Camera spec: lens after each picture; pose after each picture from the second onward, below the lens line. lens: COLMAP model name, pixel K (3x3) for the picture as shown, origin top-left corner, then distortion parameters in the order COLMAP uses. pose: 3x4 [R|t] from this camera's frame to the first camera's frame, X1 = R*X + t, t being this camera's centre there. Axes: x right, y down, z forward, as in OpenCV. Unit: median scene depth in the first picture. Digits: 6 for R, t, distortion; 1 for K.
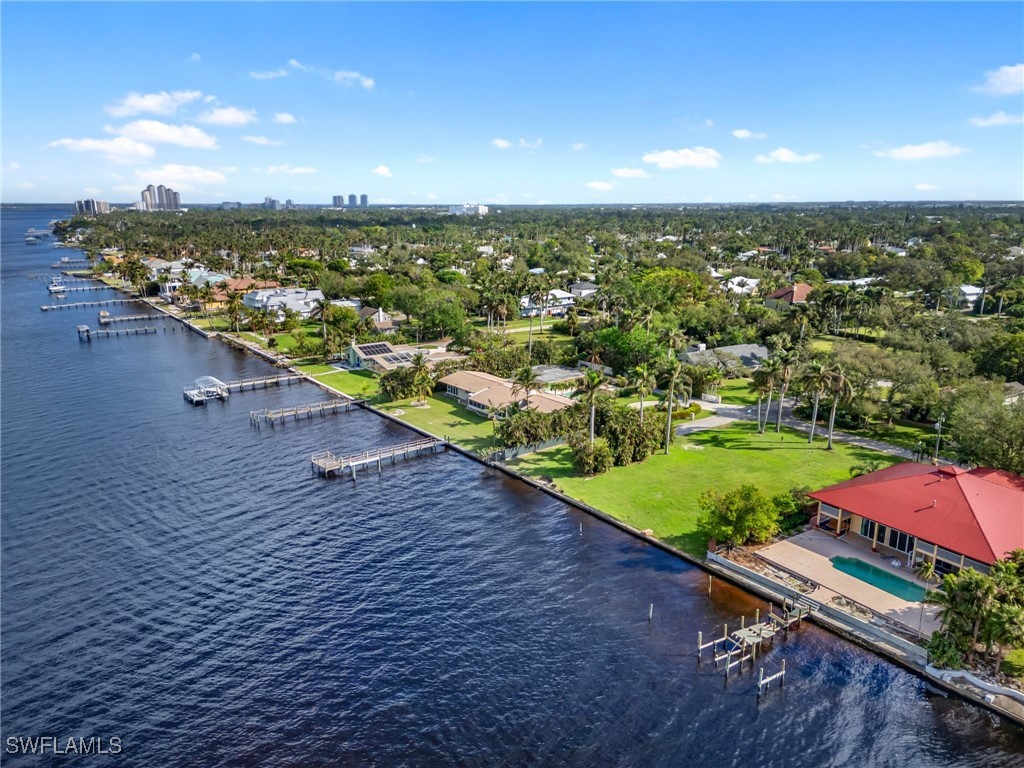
lens RADIAL K [[724.4, 0, 512.0], [0, 724.4, 384.0], [0, 0, 1]] dist [0.079666, -0.074729]
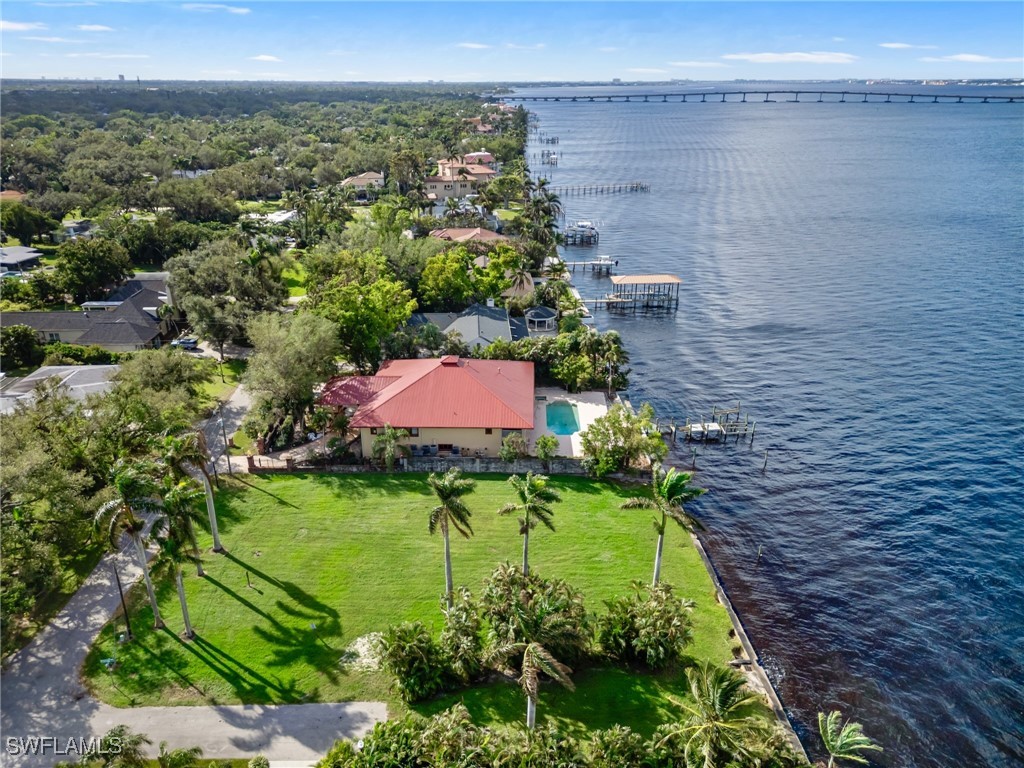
lens RADIAL K [[736.6, 0, 512.0], [0, 736.6, 384.0], [0, 0, 1]] dist [0.076127, -0.079183]
pose [[-0.821001, -0.217043, 0.528062, -0.048045], [0.141391, 0.818814, 0.556374, -0.318133], [-0.553142, 0.531446, -0.641560, 1.171963]]
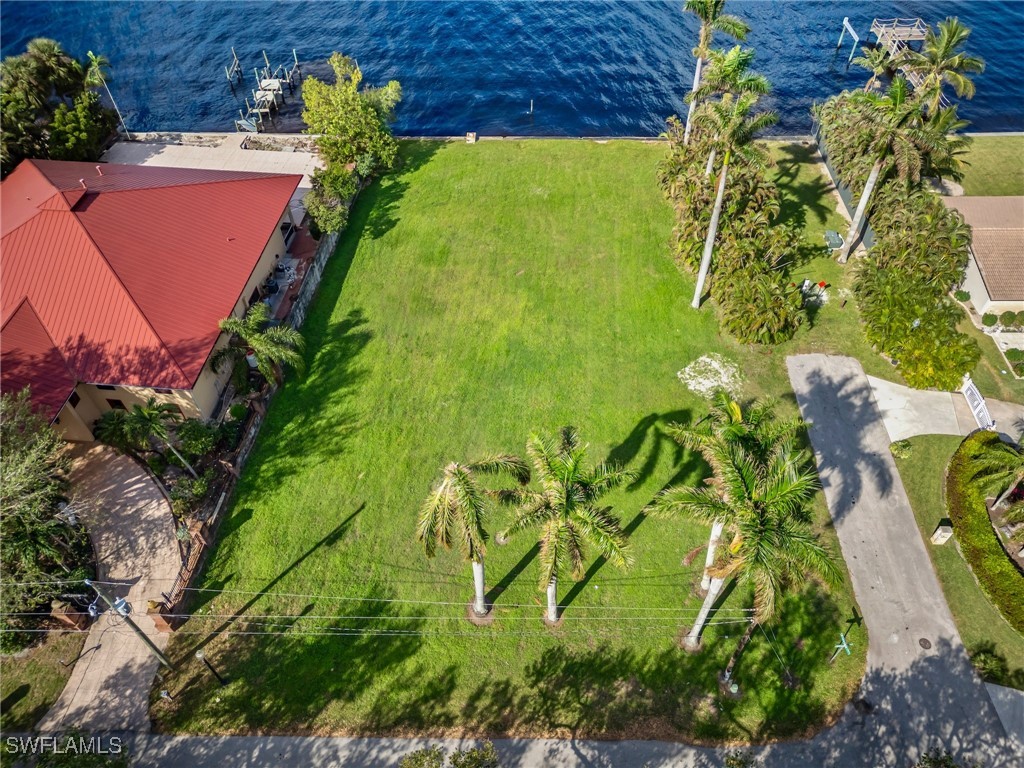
lens RADIAL K [[724.4, 0, 512.0], [0, 724.4, 384.0], [0, 0, 1]] dist [0.079666, -0.074729]
pose [[-0.618826, 0.585167, -0.524055, 0.524818], [-0.188250, 0.537224, 0.822163, -0.215762], [0.762638, 0.607430, -0.222291, 1.009750]]
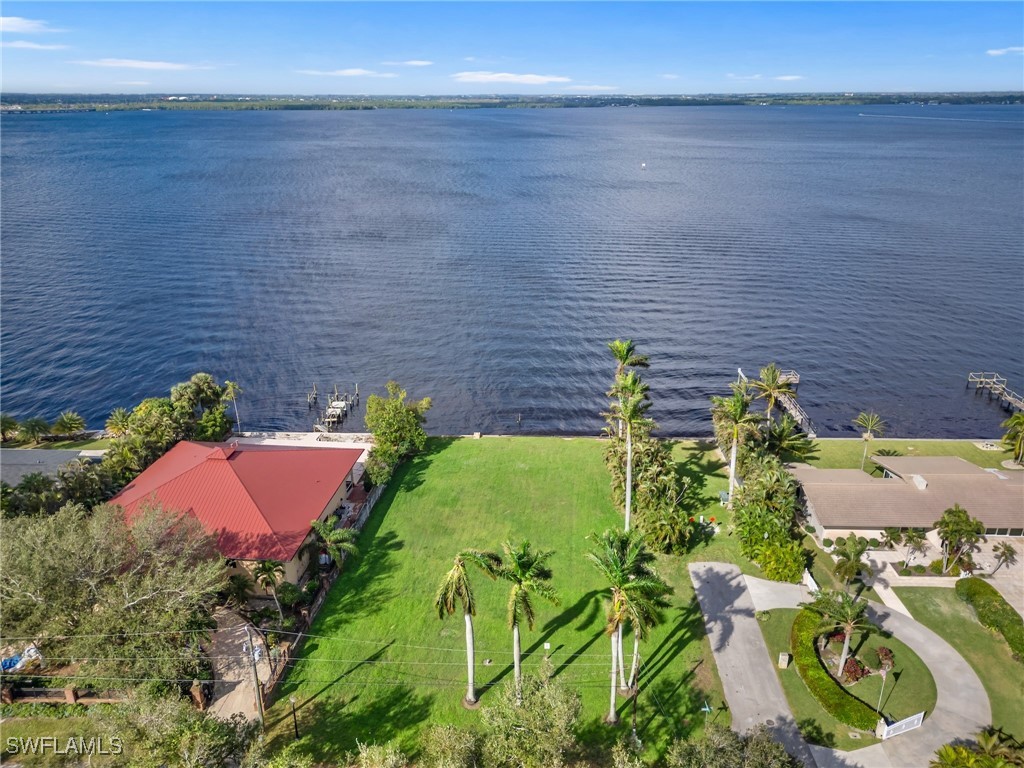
lens RADIAL K [[736.6, 0, 512.0], [0, 736.6, 384.0], [0, 0, 1]] dist [0.076127, -0.079183]
pose [[-0.627881, 0.284843, -0.724313, 0.691207], [-0.188591, 0.847211, 0.496656, -0.310677], [0.755115, 0.448440, -0.478229, 1.141769]]
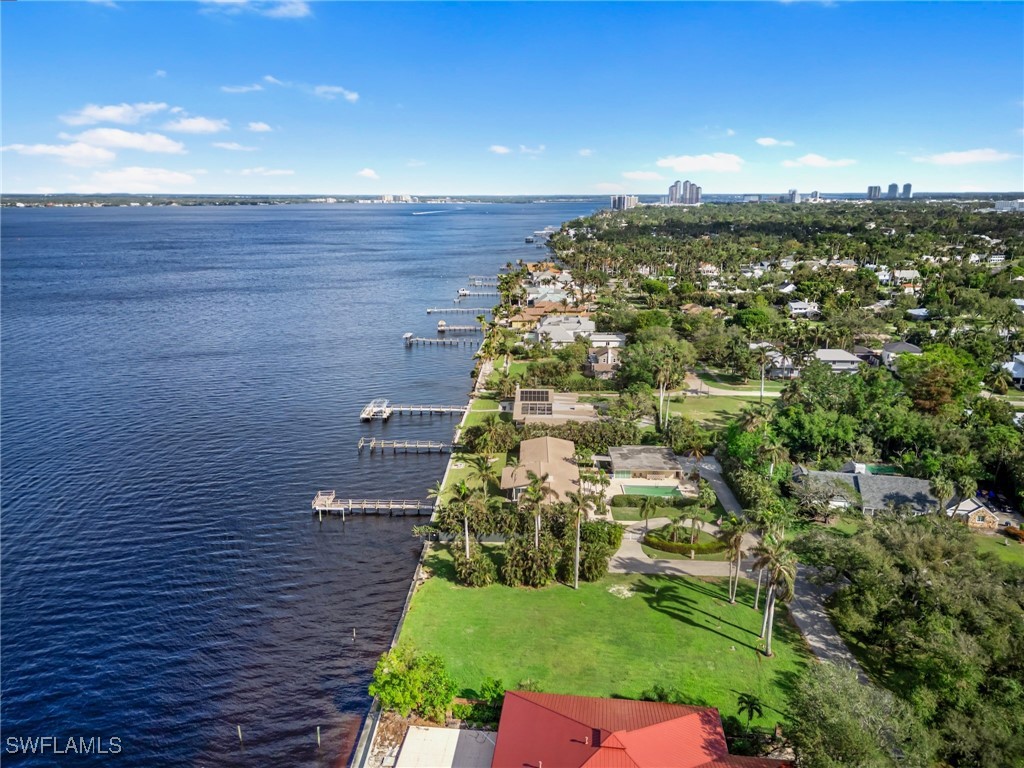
lens RADIAL K [[724.4, 0, 512.0], [0, 724.4, 384.0], [0, 0, 1]] dist [0.079666, -0.074729]
pose [[0.770336, 0.165950, -0.615665, 0.646223], [-0.156450, 0.985216, 0.069807, -0.198610], [0.618148, 0.042546, 0.784910, 0.220959]]
